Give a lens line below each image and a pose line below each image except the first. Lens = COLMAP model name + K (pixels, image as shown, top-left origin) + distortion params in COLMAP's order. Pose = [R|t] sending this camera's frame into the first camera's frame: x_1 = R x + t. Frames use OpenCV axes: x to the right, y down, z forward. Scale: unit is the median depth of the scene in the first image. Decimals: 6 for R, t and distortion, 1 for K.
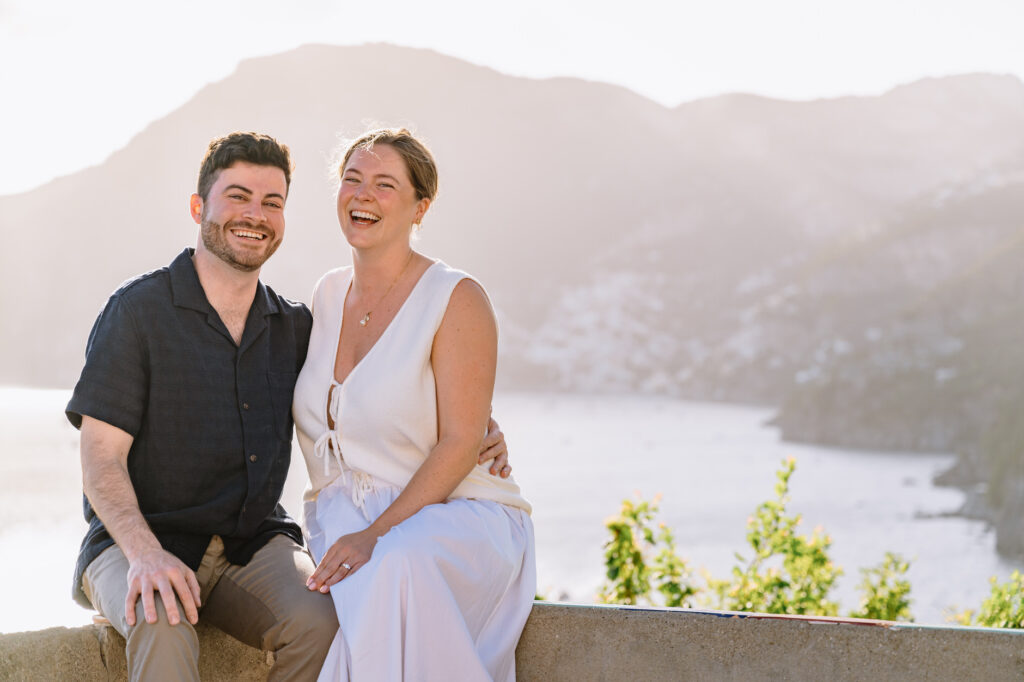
lens RADIAL K [[1994.8, 0, 545.7], [0, 1994.8, 352.2], [0, 0, 1]] dist [-0.026395, 0.000000]
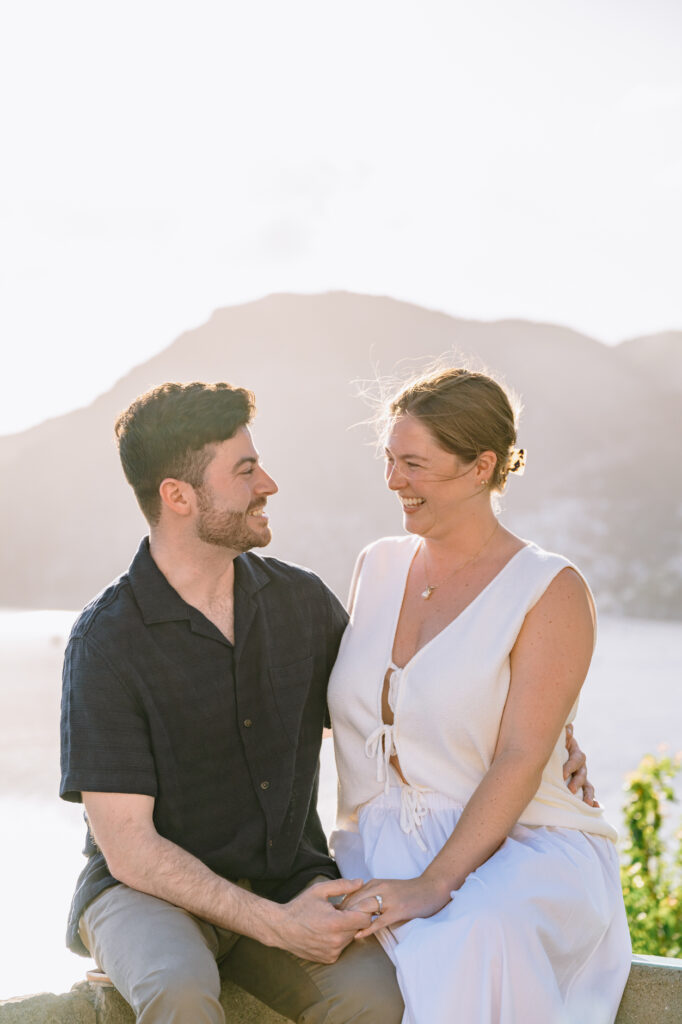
lens RADIAL K [[1845.5, 0, 335.5], [0, 1845.5, 509.3], [0, 0, 1]] dist [0.075782, 0.000000]
pose [[0.996183, -0.010222, -0.086693, -0.058245], [0.007143, 0.999335, -0.035763, -0.029652], [0.087001, 0.035007, 0.995593, 0.237342]]
